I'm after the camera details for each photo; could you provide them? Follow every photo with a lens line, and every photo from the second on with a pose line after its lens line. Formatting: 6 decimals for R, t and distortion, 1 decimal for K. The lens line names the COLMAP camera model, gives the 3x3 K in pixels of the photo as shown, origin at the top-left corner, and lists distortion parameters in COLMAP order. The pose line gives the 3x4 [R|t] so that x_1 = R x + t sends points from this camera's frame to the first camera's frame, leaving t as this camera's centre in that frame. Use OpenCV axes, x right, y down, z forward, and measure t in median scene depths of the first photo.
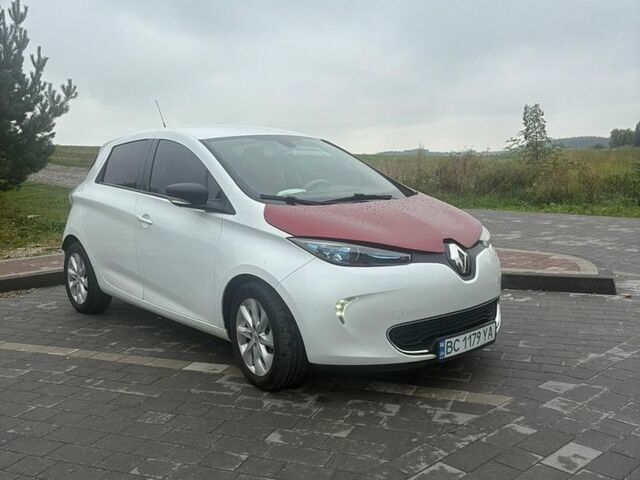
lens RADIAL K [[618.9, 0, 313.2], [0, 618.9, 242.5], [0, 0, 1]] dist [0.014765, 0.000000]
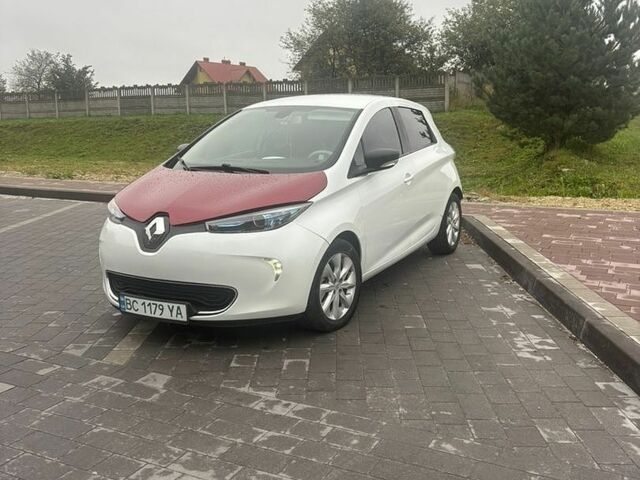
lens RADIAL K [[618.9, 0, 322.2], [0, 618.9, 236.8], [0, 0, 1]] dist [0.014765, 0.000000]
pose [[0.380866, 0.193057, -0.904251, 1.305740], [-0.125663, 0.979694, 0.156235, -0.166457], [0.916051, 0.054126, 0.397392, 0.836614]]
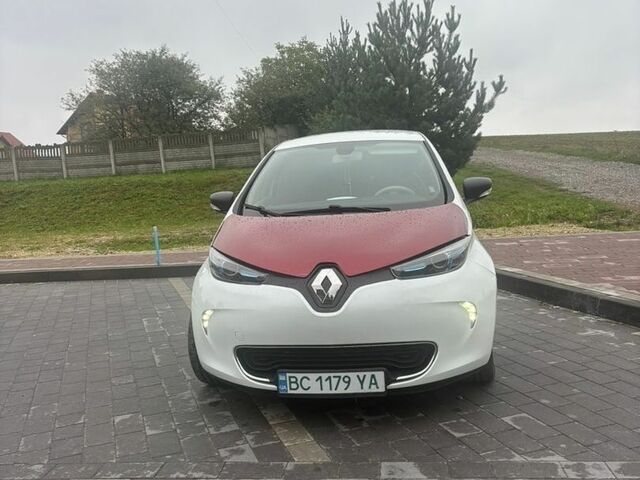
lens RADIAL K [[618.9, 0, 316.3], [0, 618.9, 235.3], [0, 0, 1]] dist [0.014765, 0.000000]
pose [[0.660841, 0.063264, -0.747855, 0.865320], [-0.055673, 0.997828, 0.035214, -0.074414], [0.748458, 0.018364, 0.662928, 0.412820]]
